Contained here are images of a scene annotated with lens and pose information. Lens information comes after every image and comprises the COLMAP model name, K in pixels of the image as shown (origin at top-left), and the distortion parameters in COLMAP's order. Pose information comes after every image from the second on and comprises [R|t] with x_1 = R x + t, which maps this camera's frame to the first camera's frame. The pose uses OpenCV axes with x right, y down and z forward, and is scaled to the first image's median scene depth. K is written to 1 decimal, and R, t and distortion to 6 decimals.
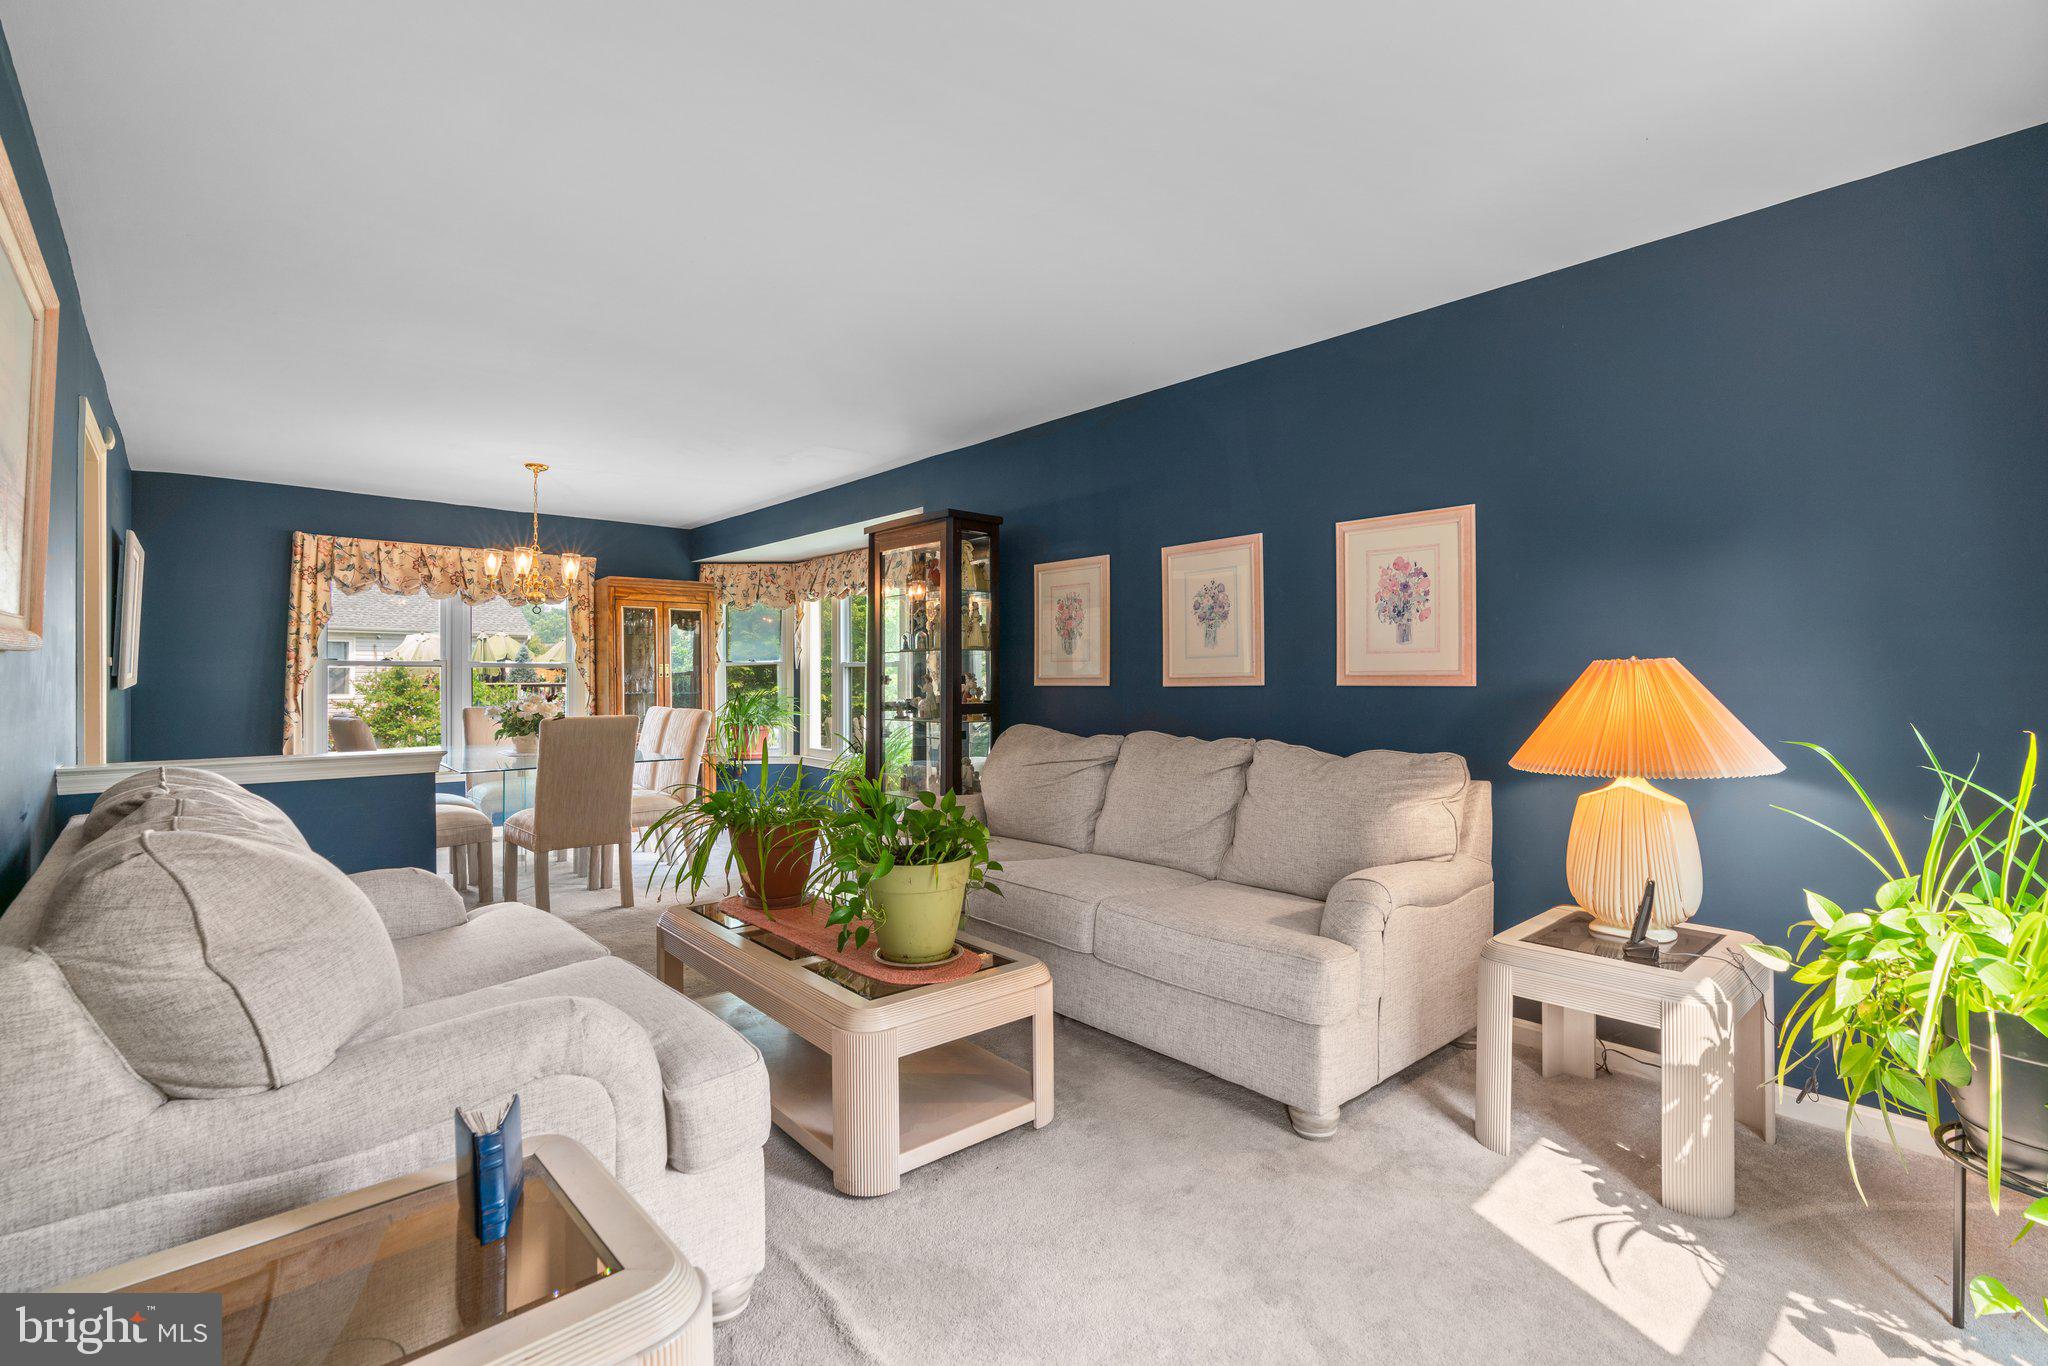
lens RADIAL K [[933.3, 0, 1030.6], [0, 933.3, 674.8], [0, 0, 1]] dist [0.000457, 0.000713]
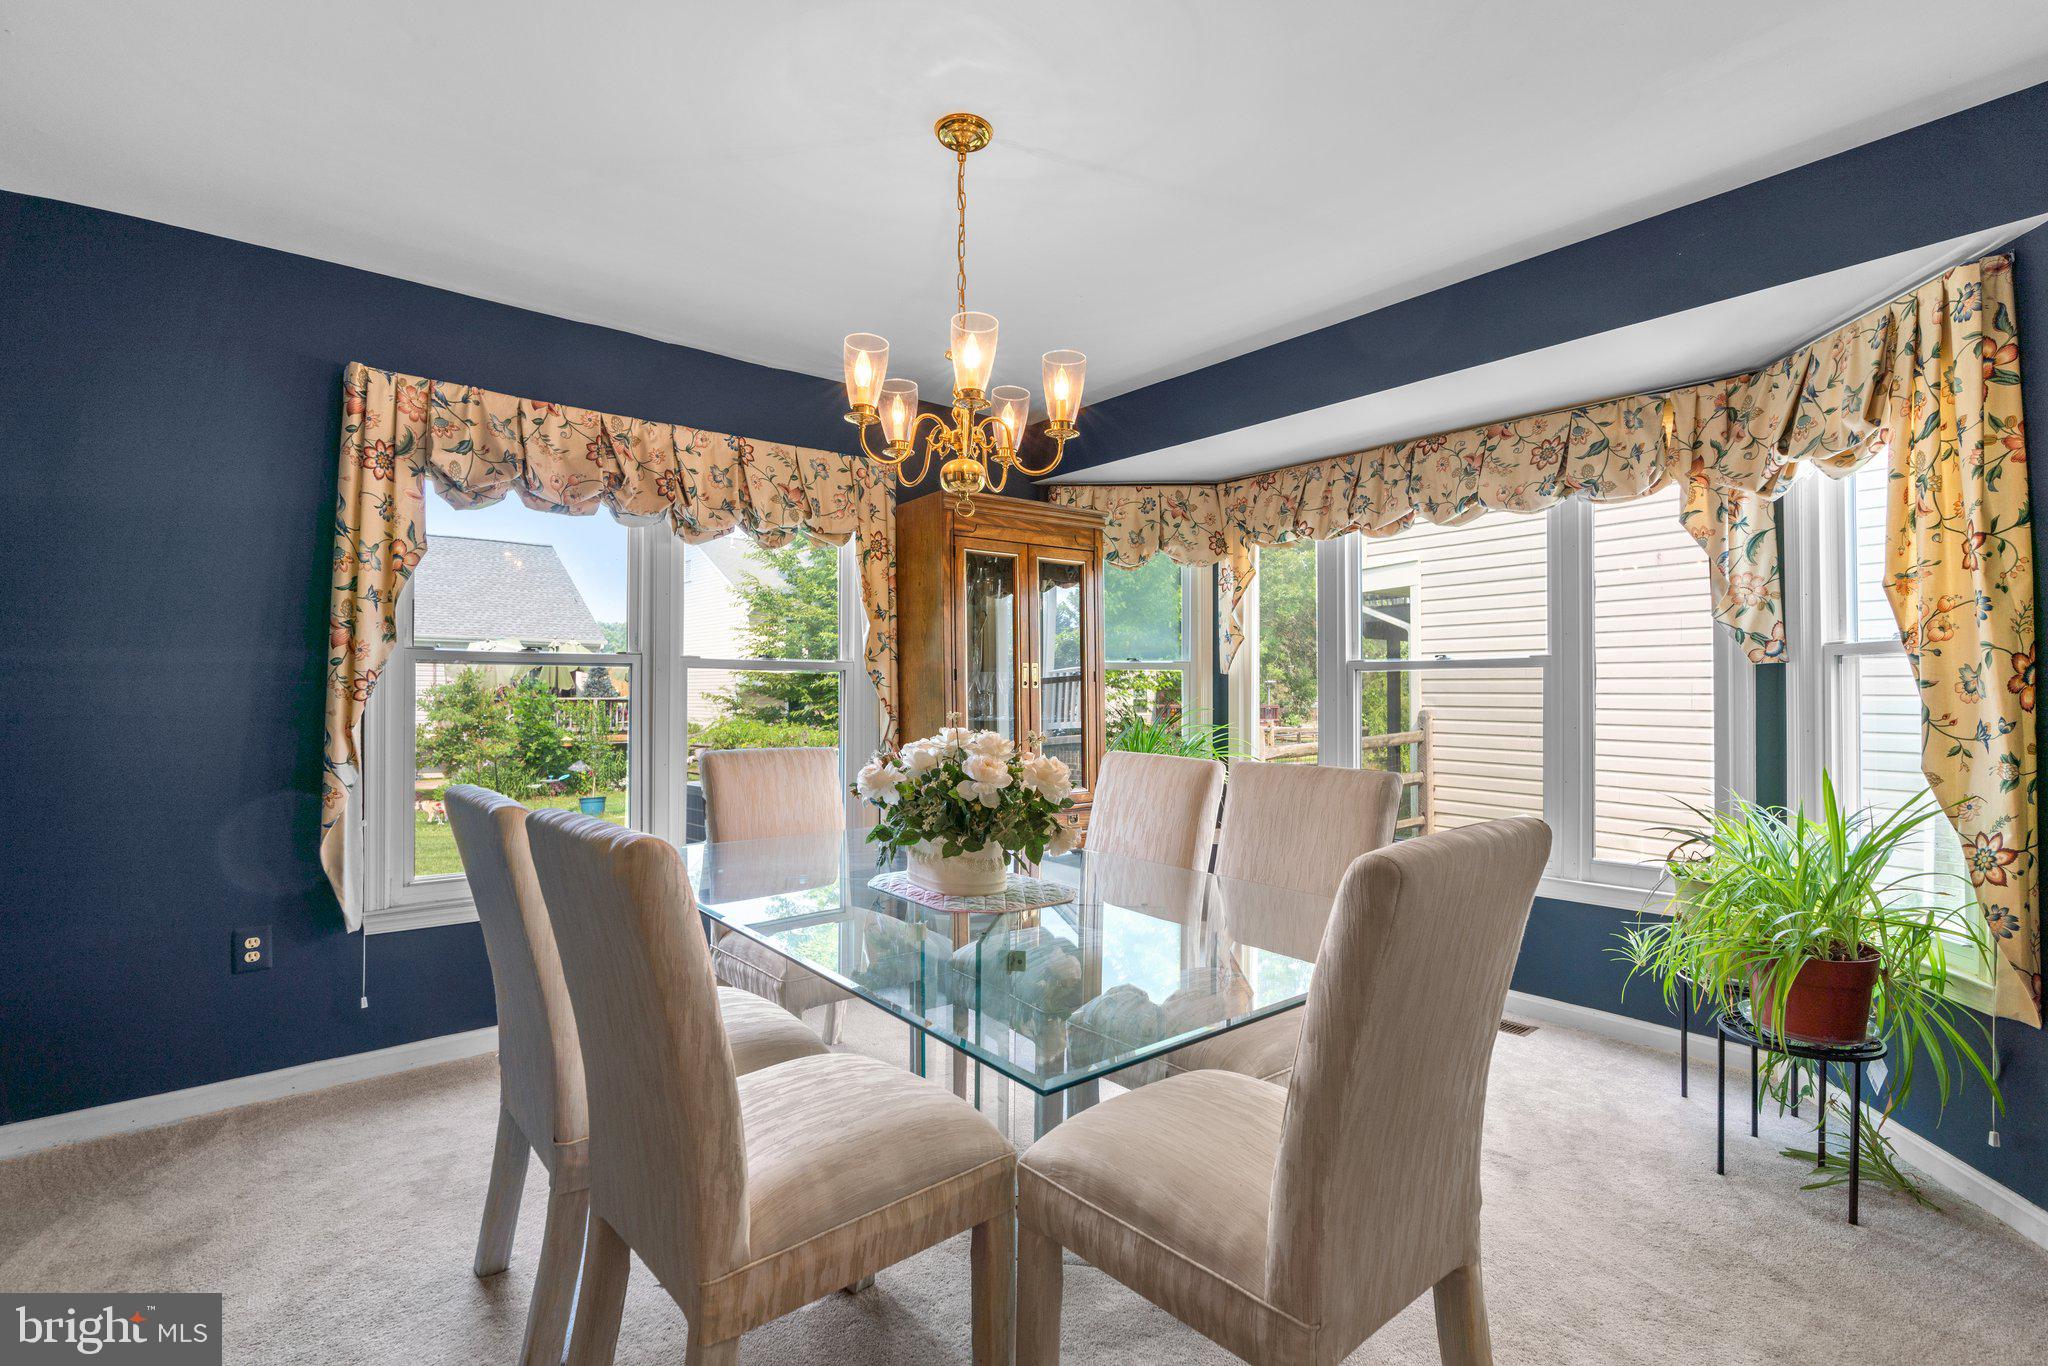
lens RADIAL K [[933.3, 0, 1018.4], [0, 933.3, 687.2], [0, 0, 1]] dist [0.000457, 0.000713]
pose [[0.999081, 0.001798, -0.042833, -0.429995], [-0.001953, 0.999992, -0.003576, 0.004354], [0.042826, 0.003657, 0.999076, 0.544766]]
